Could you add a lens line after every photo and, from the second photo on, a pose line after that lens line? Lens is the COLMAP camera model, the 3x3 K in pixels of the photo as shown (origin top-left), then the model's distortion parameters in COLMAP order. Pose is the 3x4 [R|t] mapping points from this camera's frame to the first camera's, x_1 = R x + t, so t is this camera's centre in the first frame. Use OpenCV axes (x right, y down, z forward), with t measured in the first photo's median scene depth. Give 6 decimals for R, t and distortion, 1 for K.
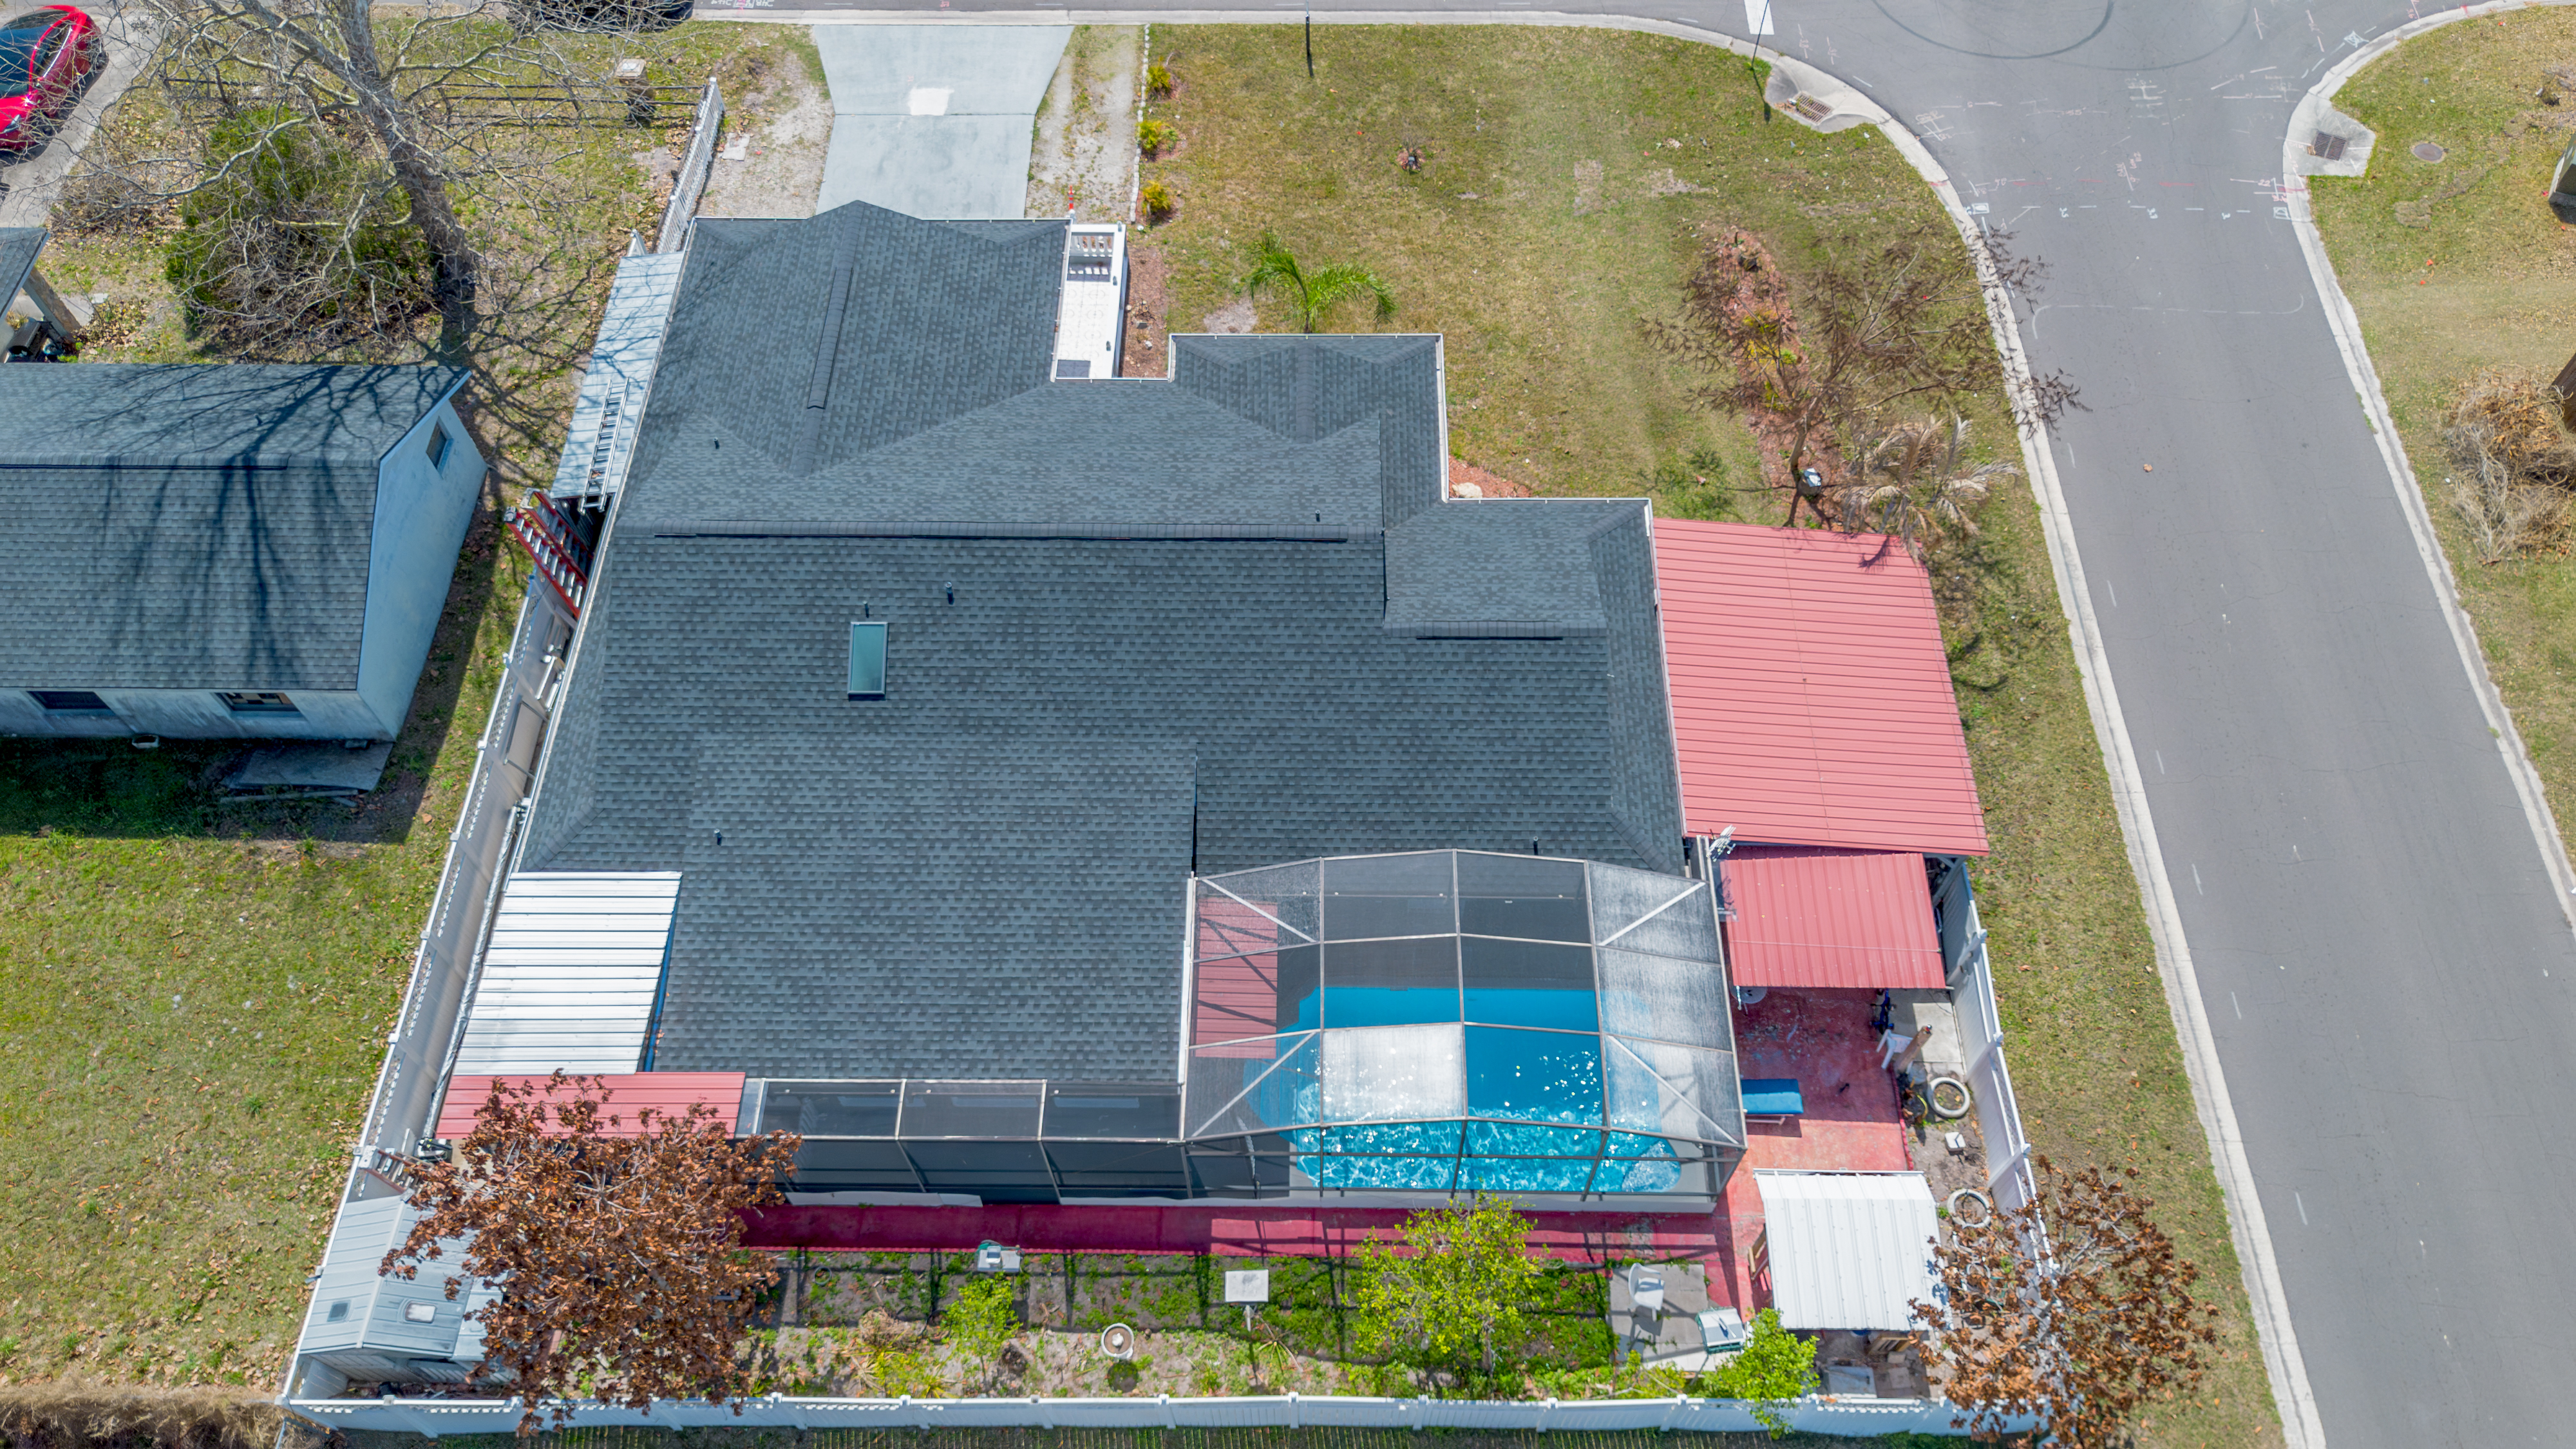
lens RADIAL K [[1834.0, 0, 1282.4], [0, 1834.0, 725.3], [0, 0, 1]] dist [0.053420, -0.030819]
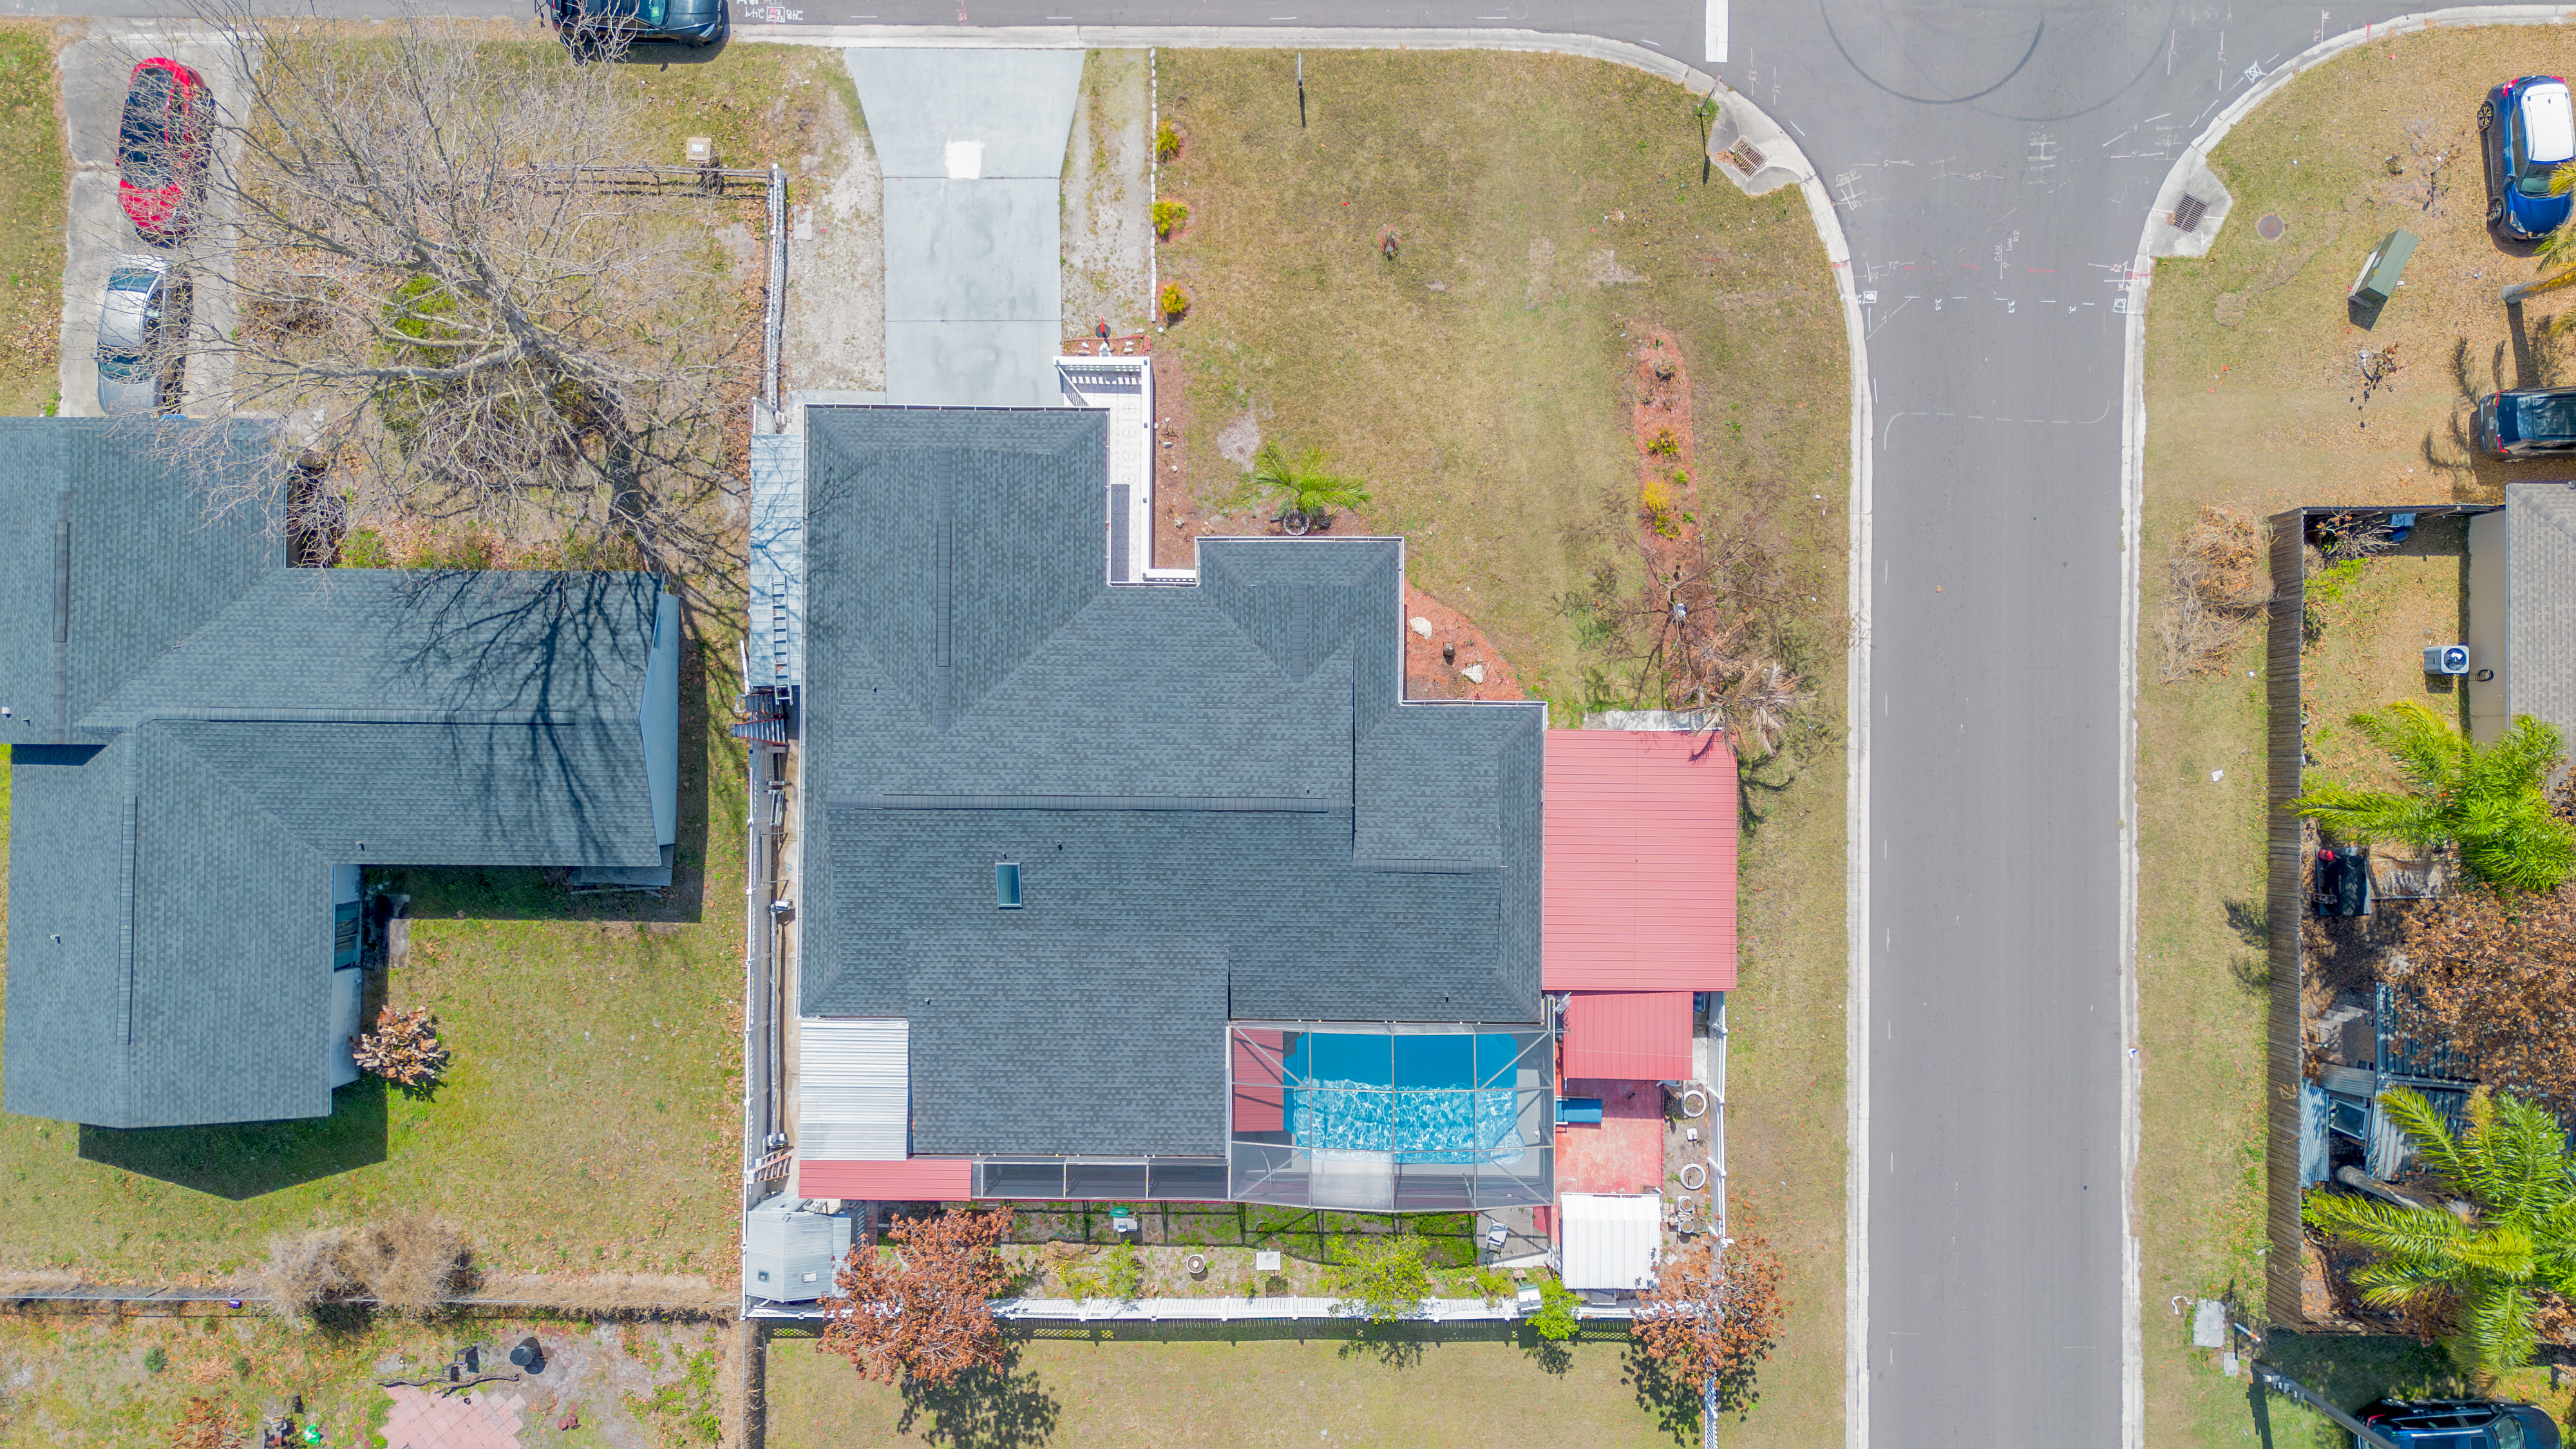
lens RADIAL K [[1853.1, 0, 1281.0], [0, 1853.1, 721.3], [0, 0, 1]] dist [0.072776, -0.041058]
pose [[0.999945, -0.009874, -0.003657, 0.003414], [0.010305, 0.846222, 0.532732, -0.818327], [-0.002165, -0.532740, 0.846276, -0.183101]]
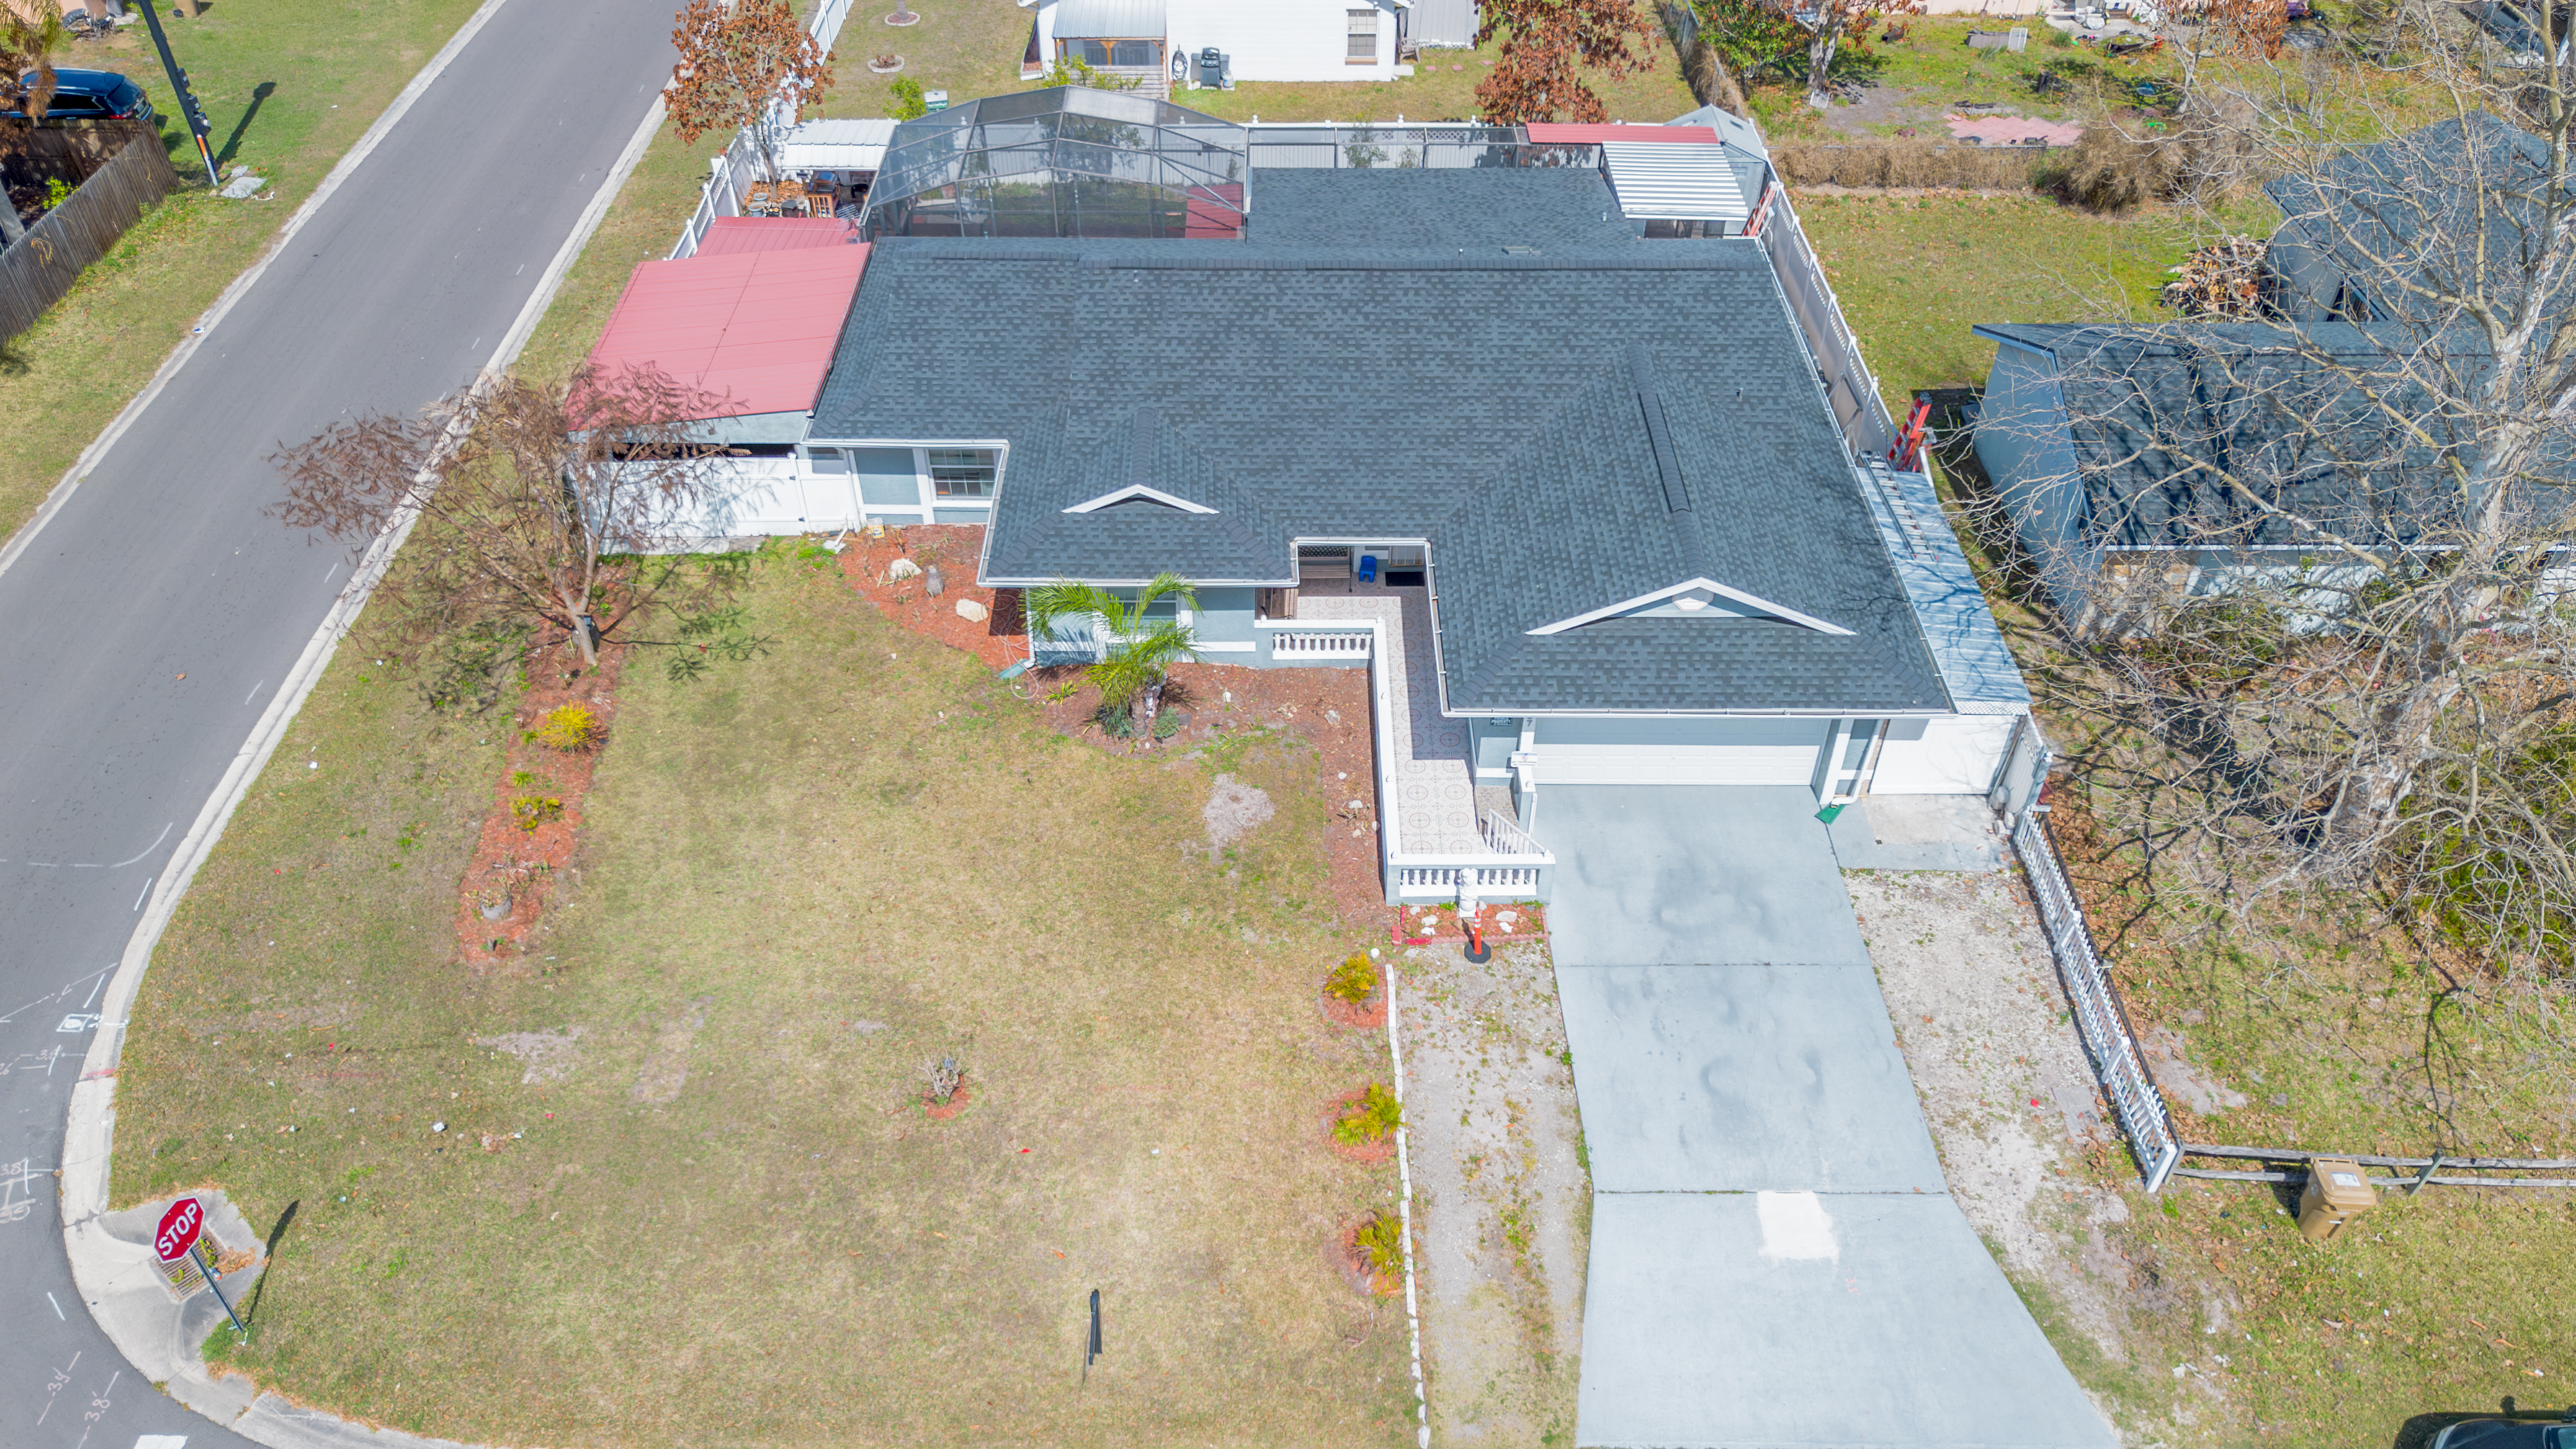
lens RADIAL K [[1834.0, 0, 1282.4], [0, 1834.0, 725.3], [0, 0, 1]] dist [0.053420, -0.030819]
pose [[-0.999700, 0.023198, -0.007896, -0.046962], [-0.011158, -0.144050, 0.989508, -1.079080], [0.021817, 0.989299, 0.144265, 0.964752]]
